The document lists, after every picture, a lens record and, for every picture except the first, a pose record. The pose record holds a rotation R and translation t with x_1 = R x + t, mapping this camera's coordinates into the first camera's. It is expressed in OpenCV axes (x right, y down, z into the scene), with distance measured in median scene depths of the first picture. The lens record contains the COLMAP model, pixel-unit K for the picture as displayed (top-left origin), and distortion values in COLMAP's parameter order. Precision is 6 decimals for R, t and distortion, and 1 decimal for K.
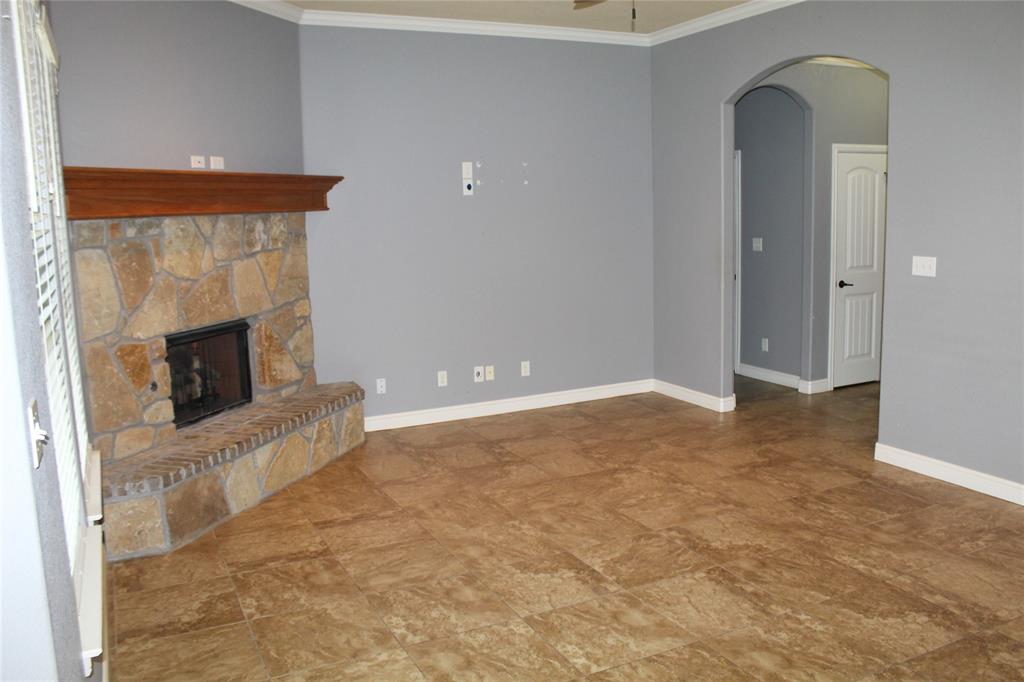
lens RADIAL K [[864.9, 0, 504.2], [0, 864.9, 338.5], [0, 0, 1]] dist [-0.130069, 0.032305]
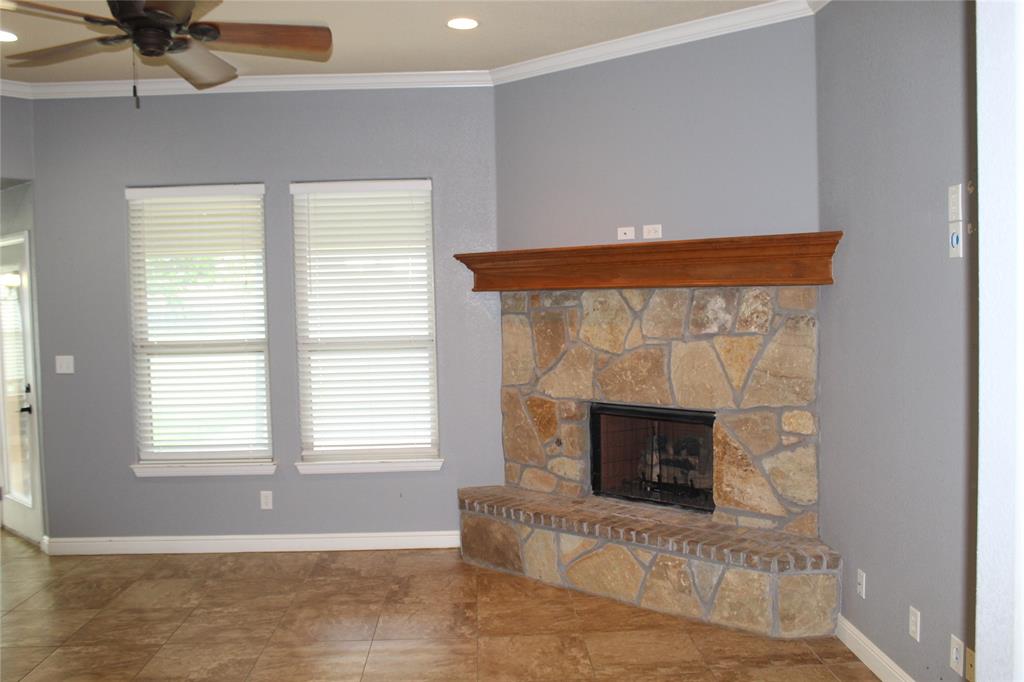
lens RADIAL K [[864.9, 0, 502.8], [0, 864.9, 344.8], [0, 0, 1]] dist [-0.130069, 0.032305]
pose [[-0.390457, 0.082928, -0.916879, 0.617593], [-0.111368, 0.984366, 0.136459, -0.207080], [0.913860, 0.155393, -0.375117, 1.290841]]
